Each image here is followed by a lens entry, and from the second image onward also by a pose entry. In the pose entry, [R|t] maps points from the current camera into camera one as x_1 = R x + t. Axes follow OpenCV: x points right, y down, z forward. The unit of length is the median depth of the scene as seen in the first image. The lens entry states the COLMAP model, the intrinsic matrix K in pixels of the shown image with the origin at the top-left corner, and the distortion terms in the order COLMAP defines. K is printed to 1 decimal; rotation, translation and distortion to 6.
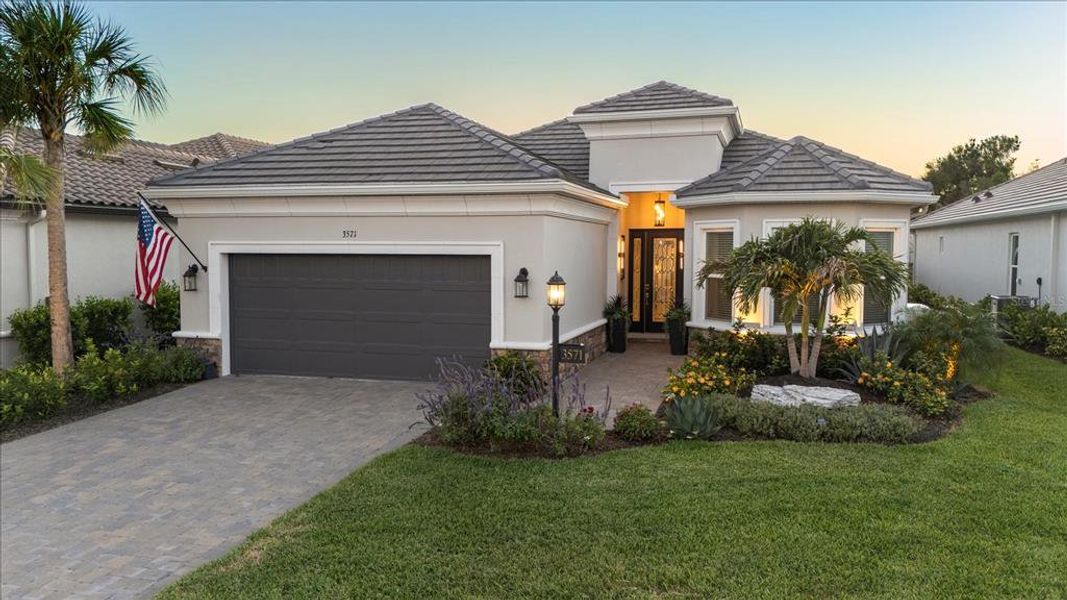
lens RADIAL K [[833.1, 0, 533.5], [0, 833.1, 300.0], [0, 0, 1]] dist [0.014124, 0.010341]
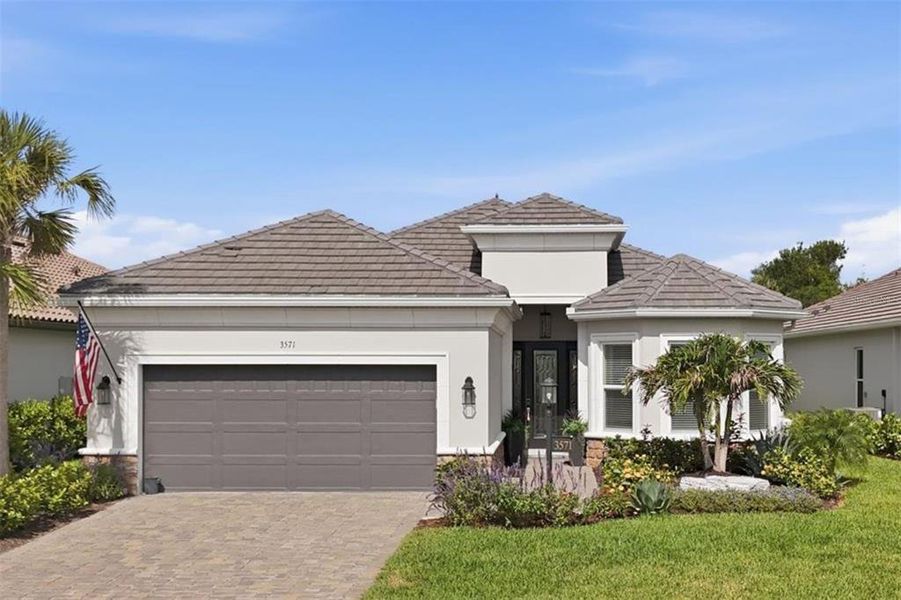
lens RADIAL K [[1557.7, 0, 450.5], [0, 1557.7, 300.0], [0, 0, 1]] dist [0.042485, 0.093574]
pose [[0.954802, 0.013111, 0.296954, -0.563461], [0.019621, 0.994068, -0.106976, 0.068584], [-0.296595, 0.107967, 0.948881, -0.802131]]
